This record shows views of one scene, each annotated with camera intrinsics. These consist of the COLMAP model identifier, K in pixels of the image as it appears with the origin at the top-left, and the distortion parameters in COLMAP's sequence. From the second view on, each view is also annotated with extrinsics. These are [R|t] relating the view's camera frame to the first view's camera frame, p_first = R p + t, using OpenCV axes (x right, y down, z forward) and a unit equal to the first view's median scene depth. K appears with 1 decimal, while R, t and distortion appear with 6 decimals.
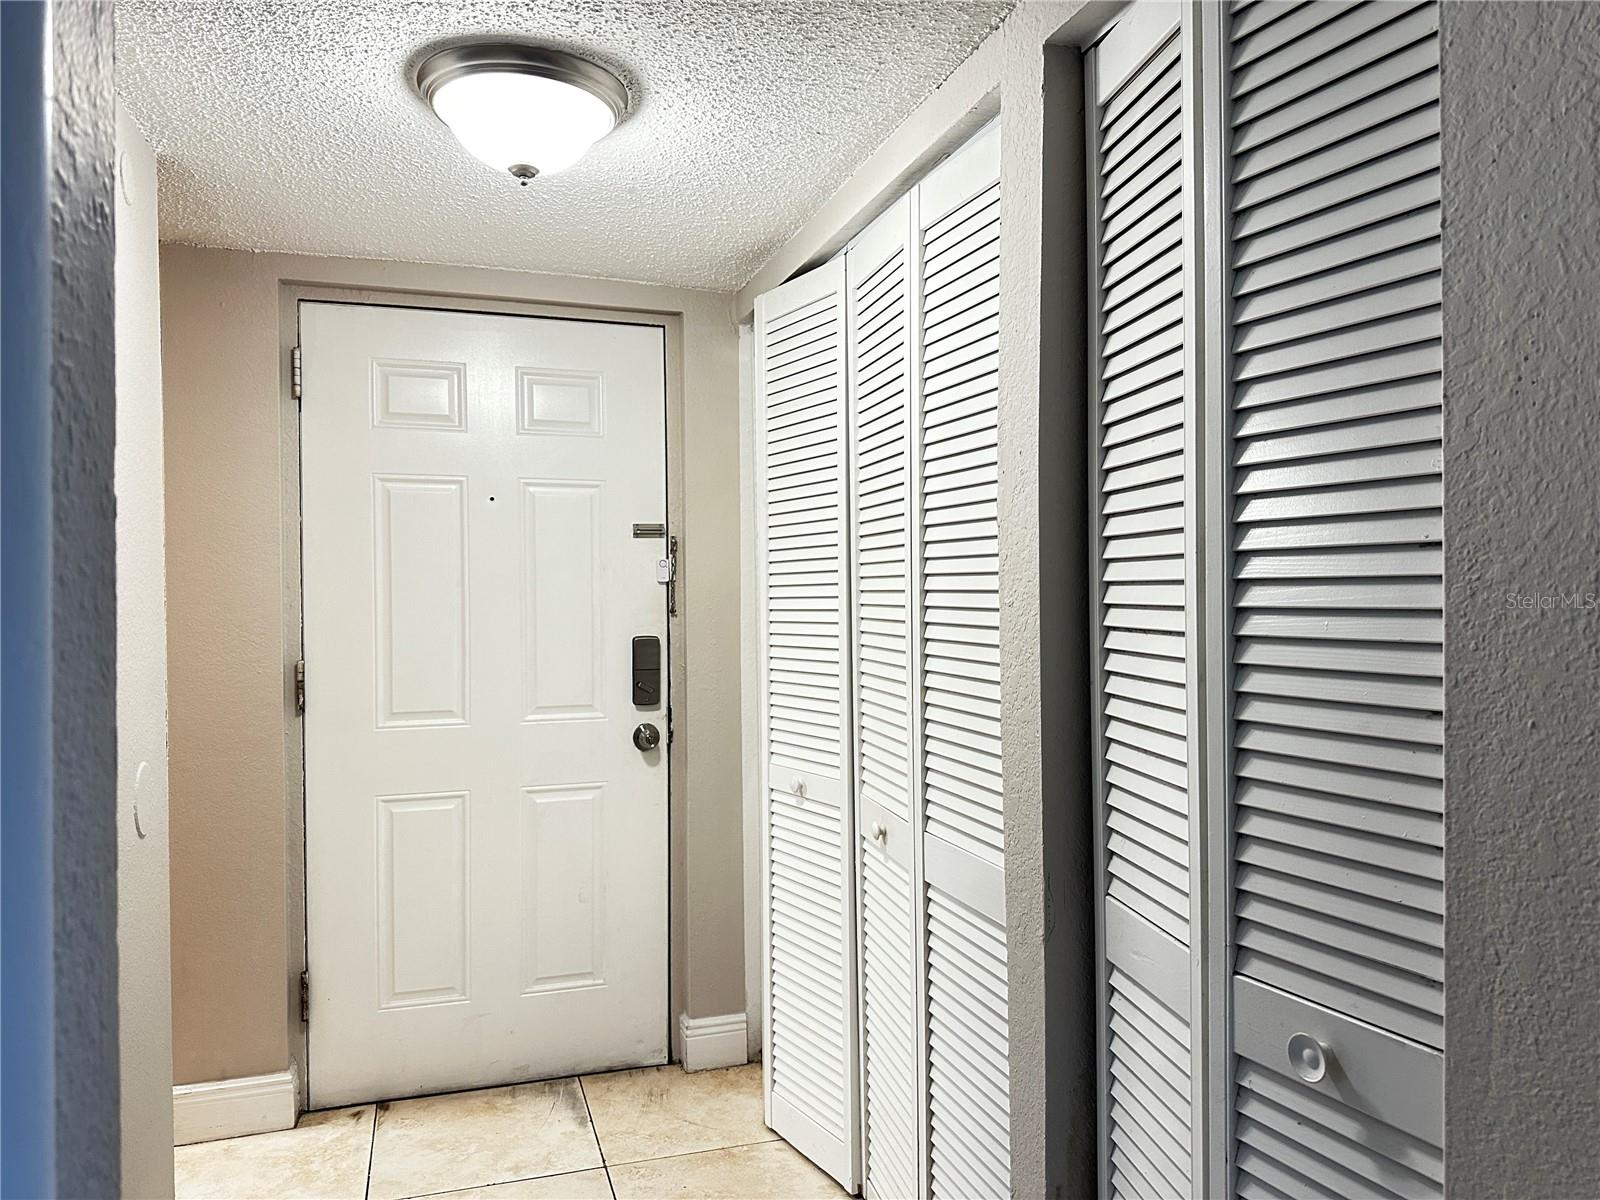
lens RADIAL K [[1142.3, 0, 800.1], [0, 1142.3, 587.4], [0, 0, 1]] dist [0.060267, -0.067730]
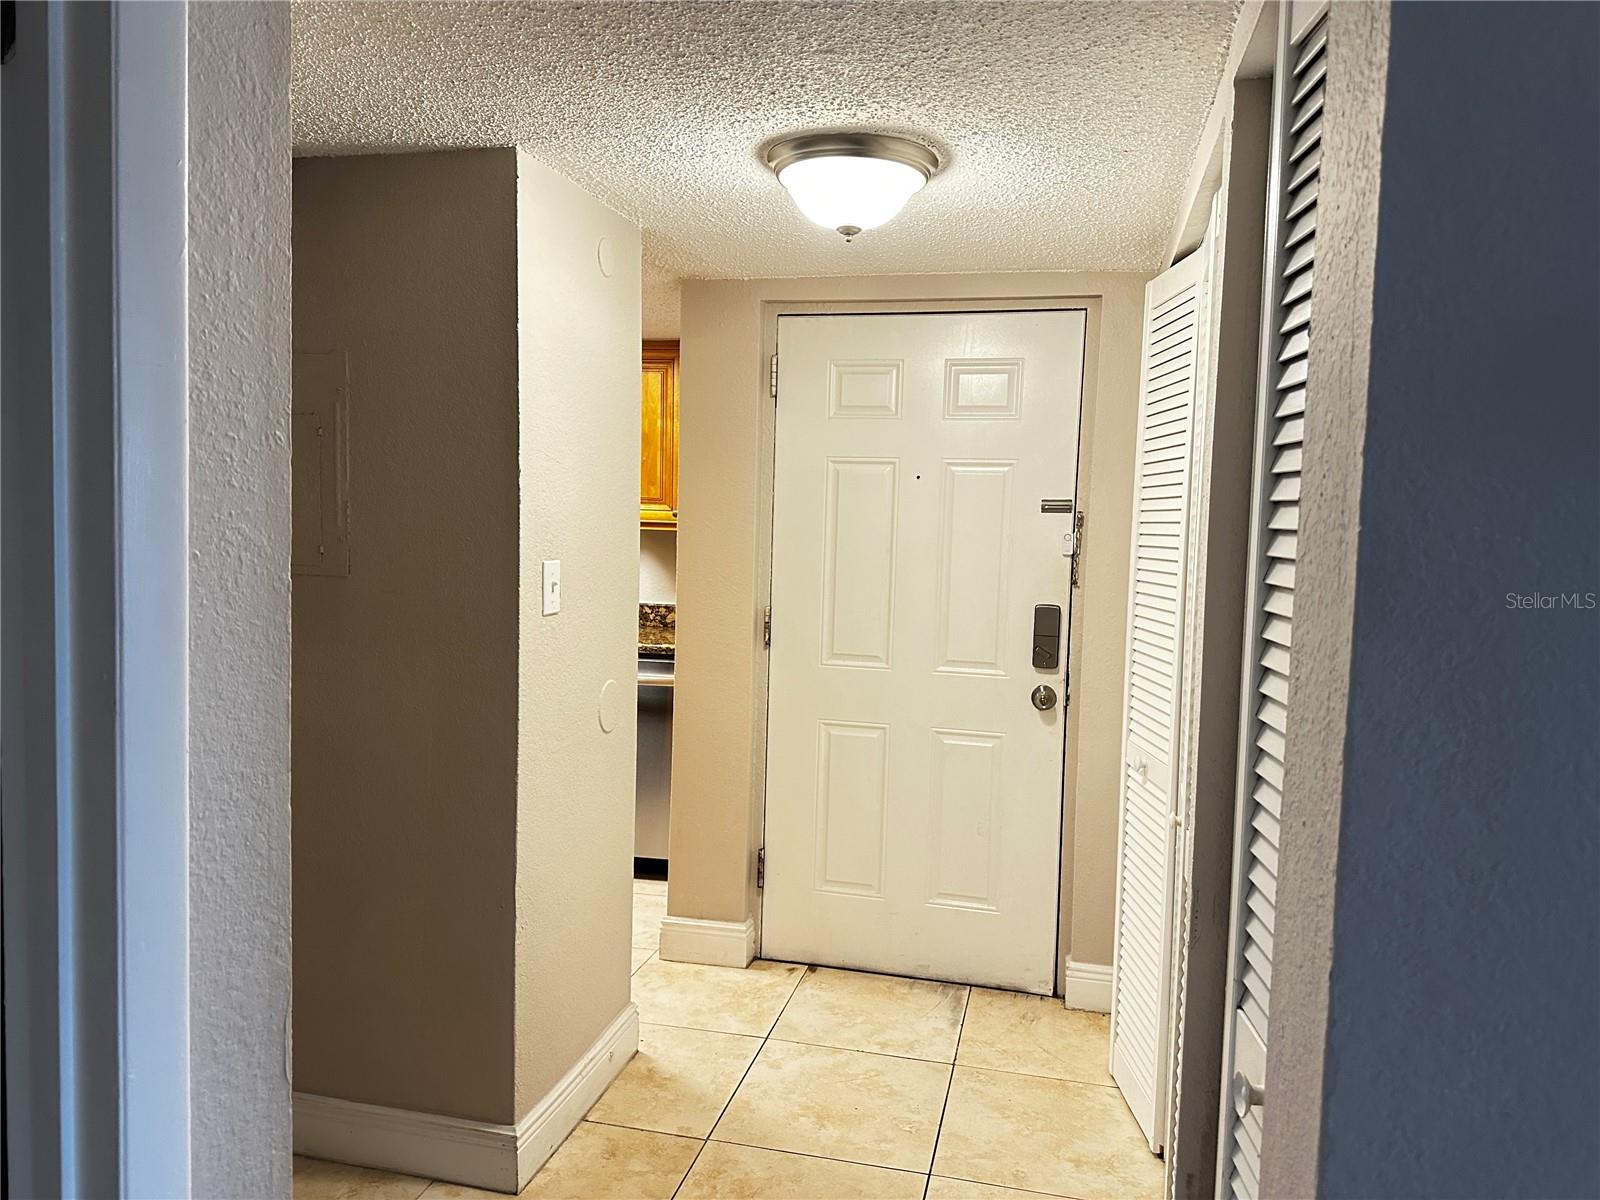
lens RADIAL K [[1142.3, 0, 808.6], [0, 1142.3, 567.5], [0, 0, 1]] dist [0.060267, -0.067730]
pose [[0.854179, 0.054670, -0.517097, 0.241998], [-0.028183, 0.997863, 0.058944, -0.052290], [0.519214, -0.035776, 0.853895, -0.039978]]
